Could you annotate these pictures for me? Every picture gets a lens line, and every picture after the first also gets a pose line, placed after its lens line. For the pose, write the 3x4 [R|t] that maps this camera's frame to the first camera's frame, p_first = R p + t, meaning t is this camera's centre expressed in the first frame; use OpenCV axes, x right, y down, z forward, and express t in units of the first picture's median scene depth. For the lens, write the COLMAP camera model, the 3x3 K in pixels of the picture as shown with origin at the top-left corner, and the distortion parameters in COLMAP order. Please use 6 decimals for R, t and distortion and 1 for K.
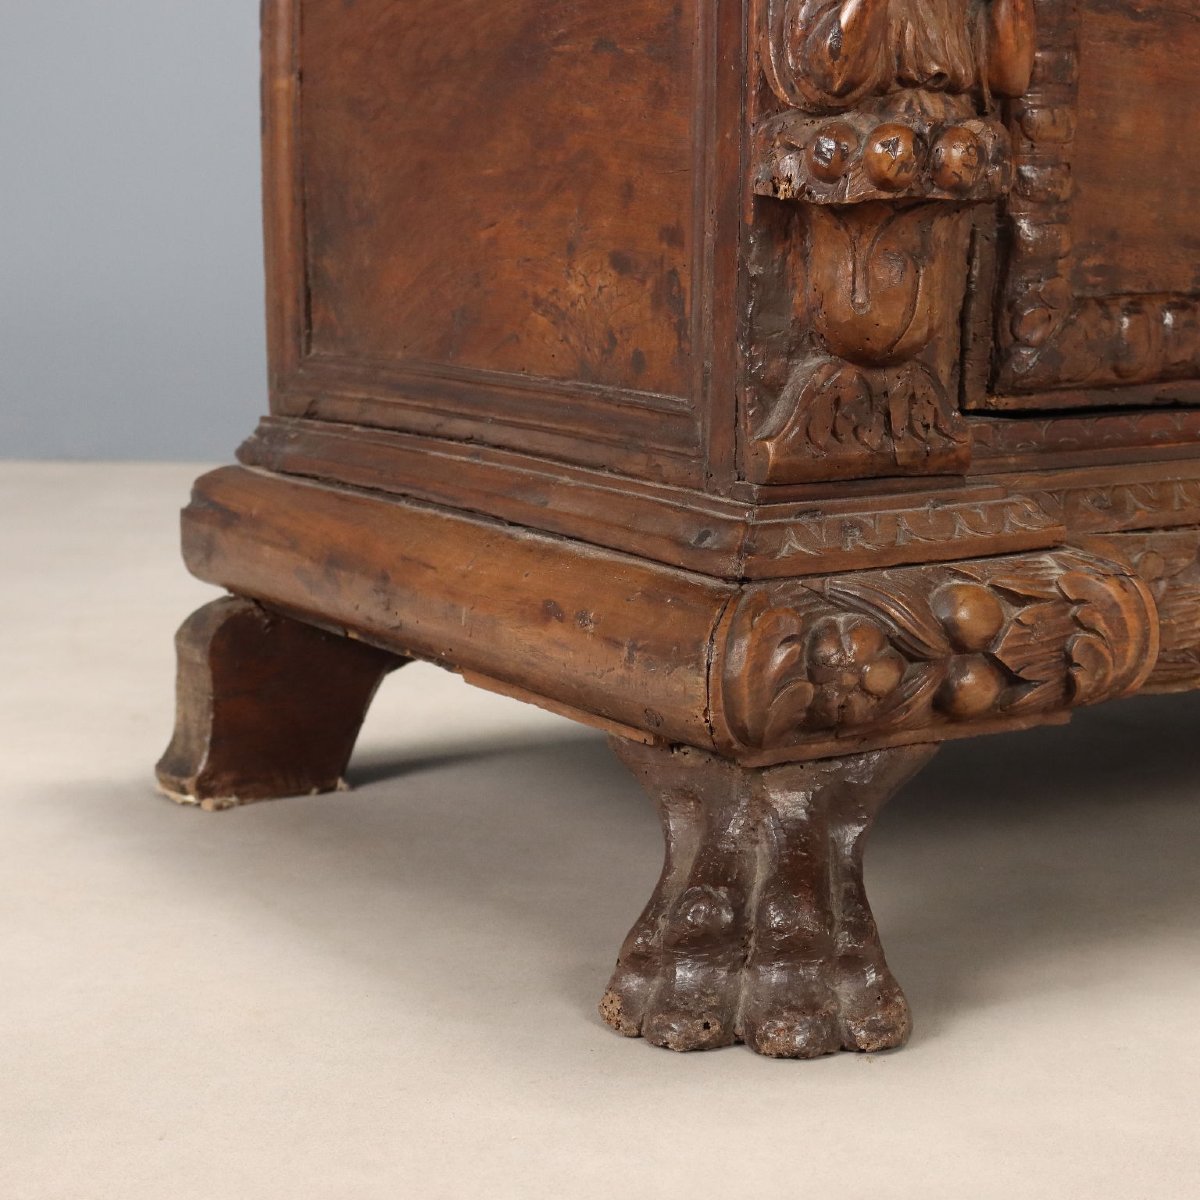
lens RADIAL K [[2851.1, 0, 600.0], [0, 2851.1, 600.0], [0, 0, 1]] dist [-0.006105, 0.186958]
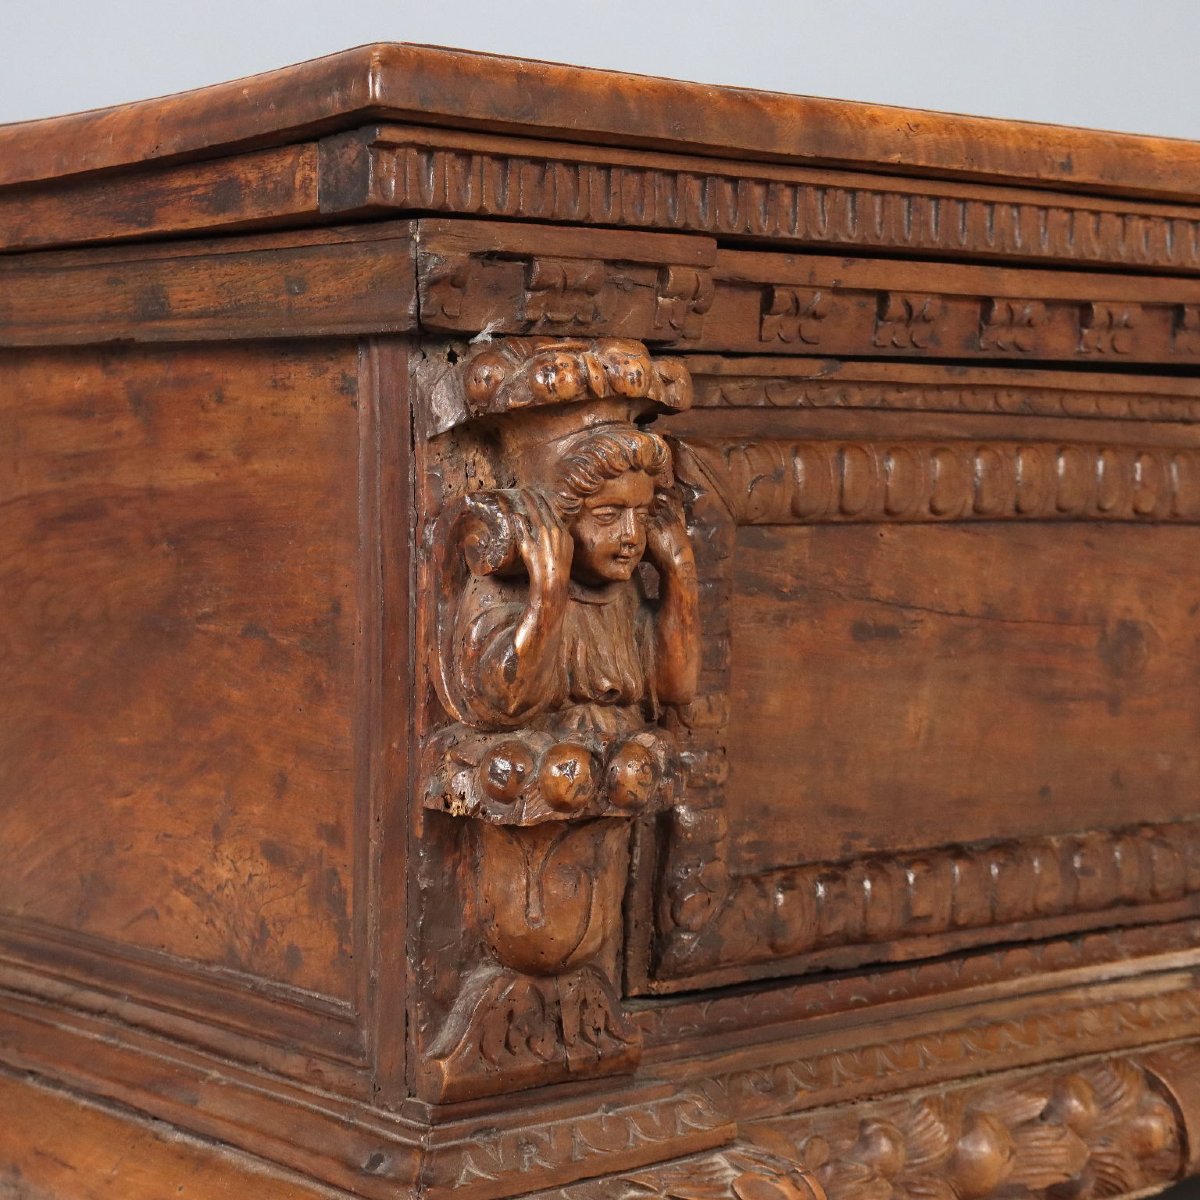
lens RADIAL K [[2851.1, 0, 600.0], [0, 2851.1, 600.0], [0, 0, 1]] dist [-0.006105, 0.186958]
pose [[0.985001, -0.006855, 0.172413, -0.050998], [0.024707, 0.994518, -0.101610, -0.104742], [-0.170771, 0.104345, 0.979770, 0.022109]]
